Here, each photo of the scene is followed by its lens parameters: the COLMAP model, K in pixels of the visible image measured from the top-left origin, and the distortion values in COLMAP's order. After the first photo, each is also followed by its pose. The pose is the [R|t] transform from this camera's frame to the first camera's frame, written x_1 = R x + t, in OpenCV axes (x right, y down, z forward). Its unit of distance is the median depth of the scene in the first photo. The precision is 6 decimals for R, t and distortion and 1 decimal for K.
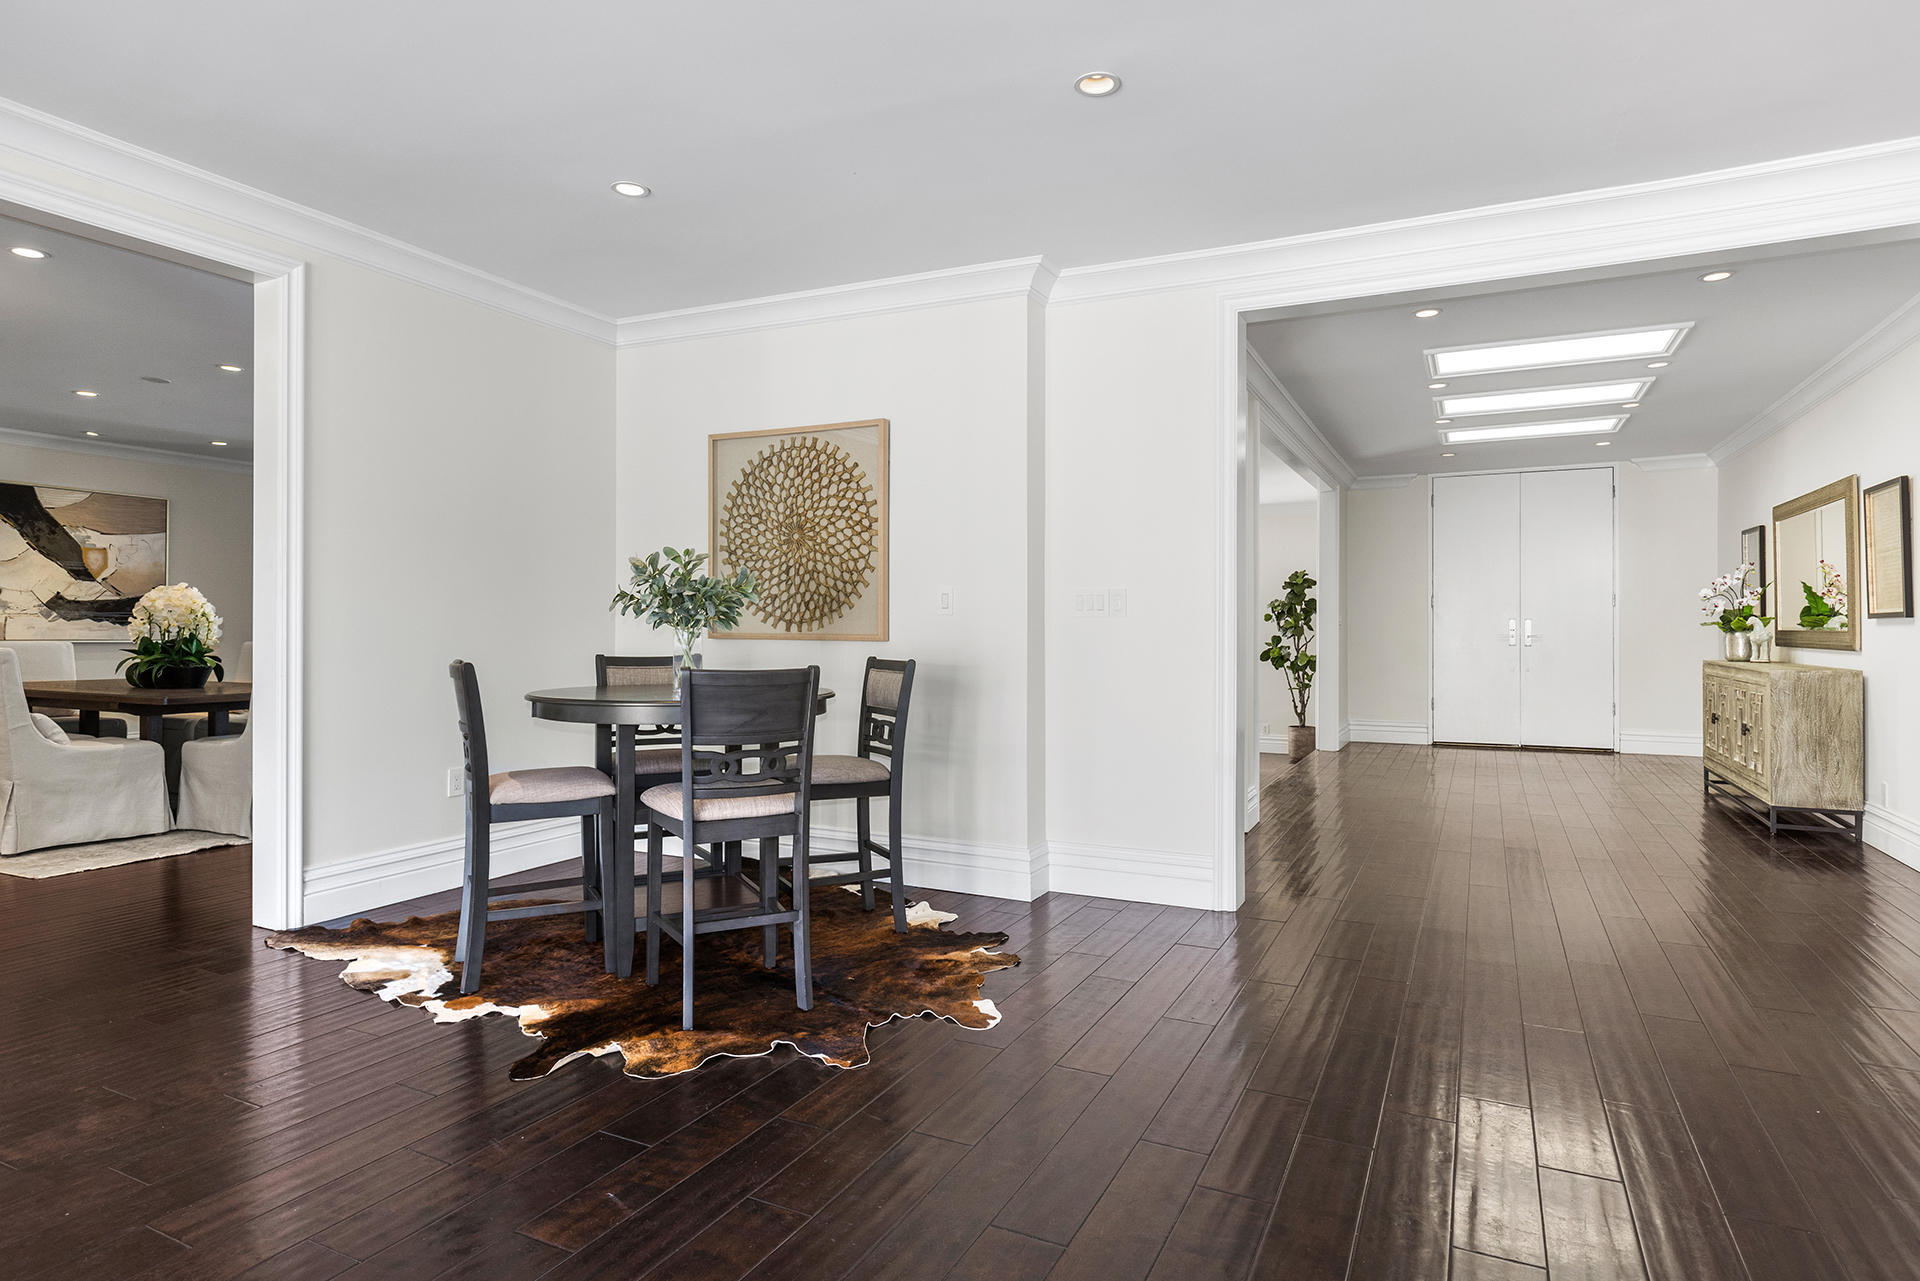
lens RADIAL K [[1038.3, 0, 957.4], [0, 1038.3, 629.3], [0, 0, 1]] dist [-0.000860, 0.002237]
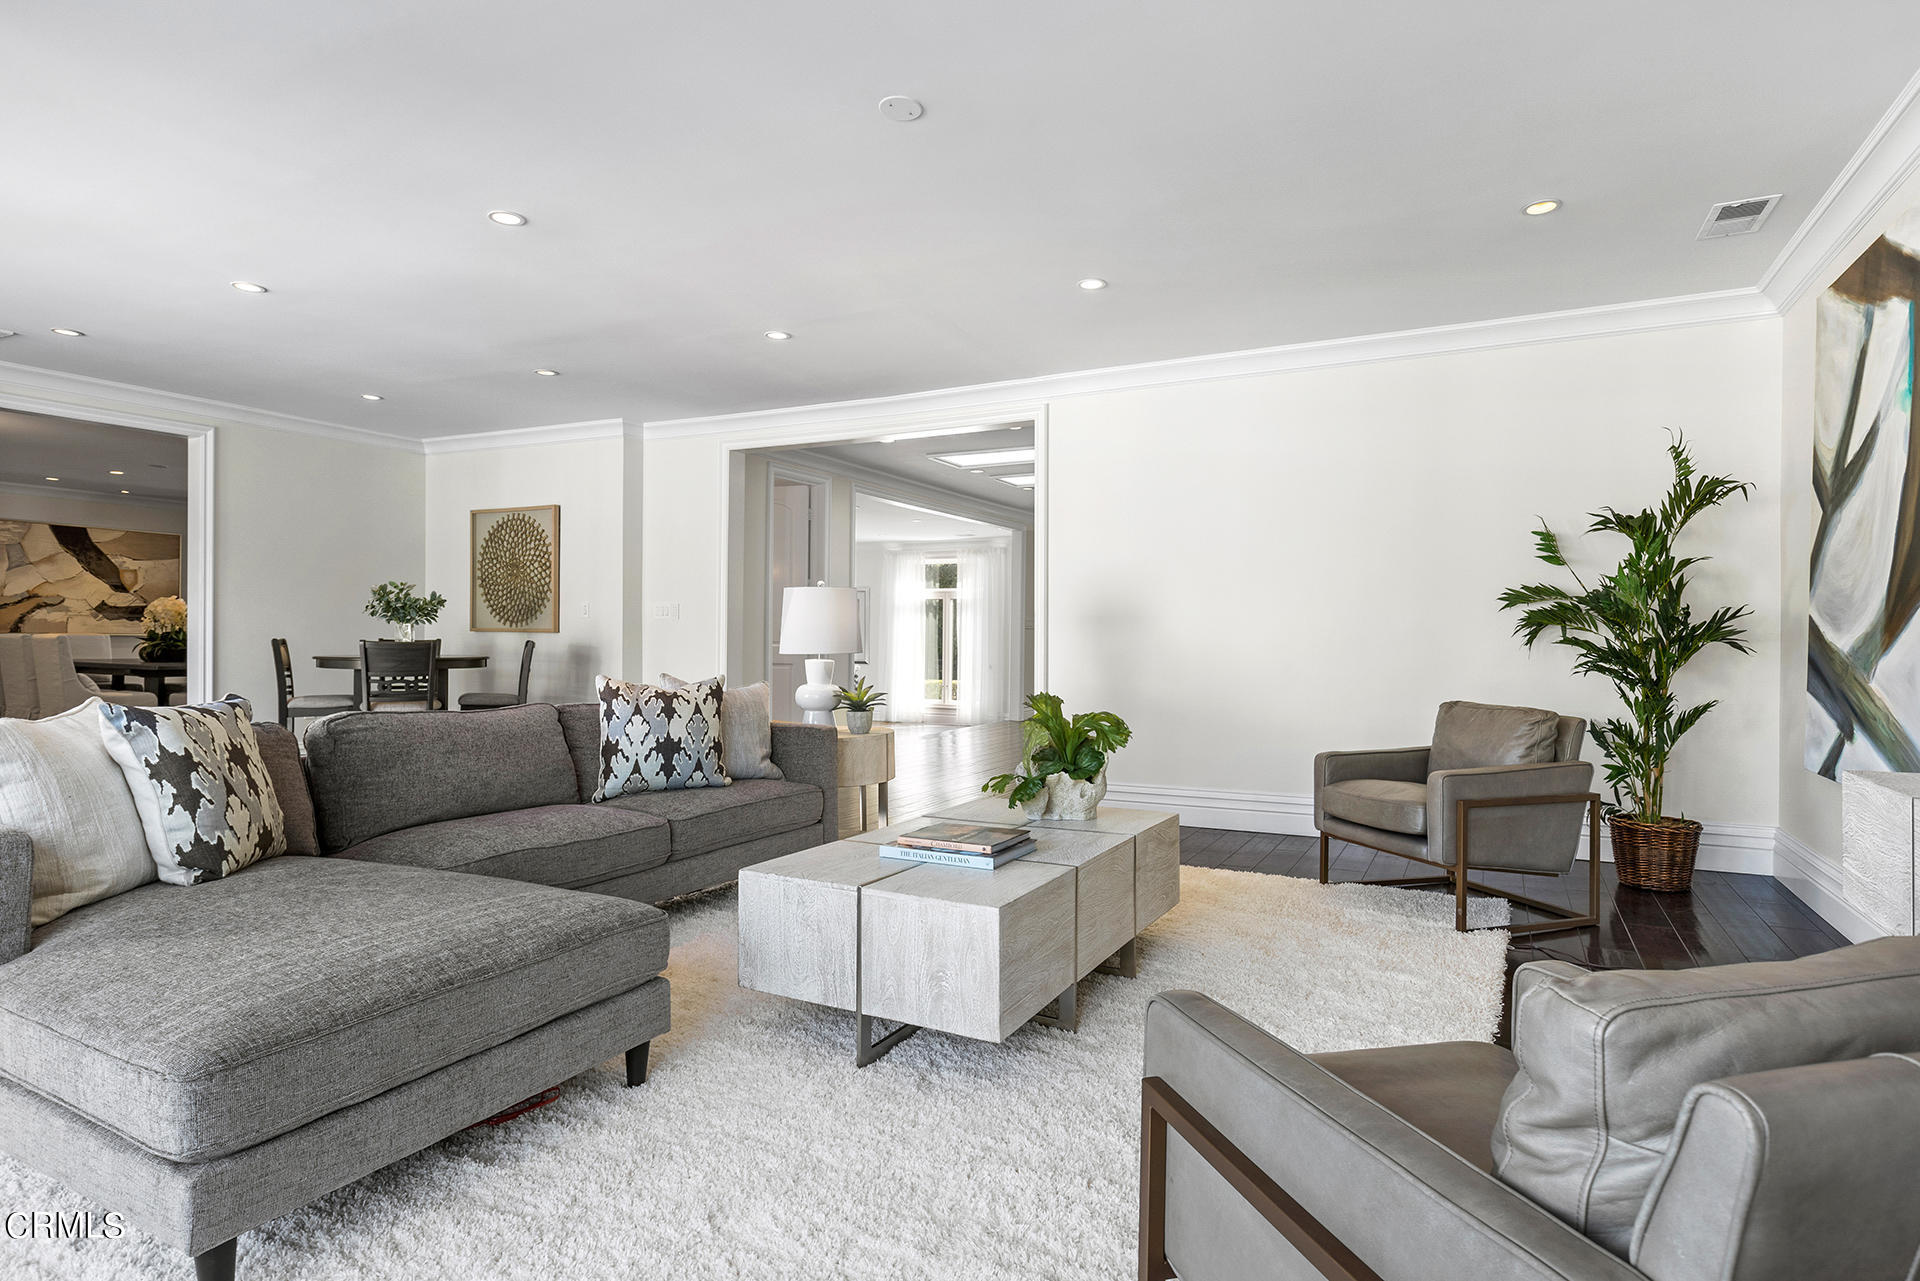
lens RADIAL K [[1008.4, 0, 965.3], [0, 1008.4, 645.3], [0, 0, 1]] dist [-0.000288, -0.001122]
pose [[0.999747, 0.006107, -0.021652, 0.481295], [-0.005931, 0.999949, 0.008190, 0.010795], [0.021701, -0.008060, 0.999732, -0.497105]]
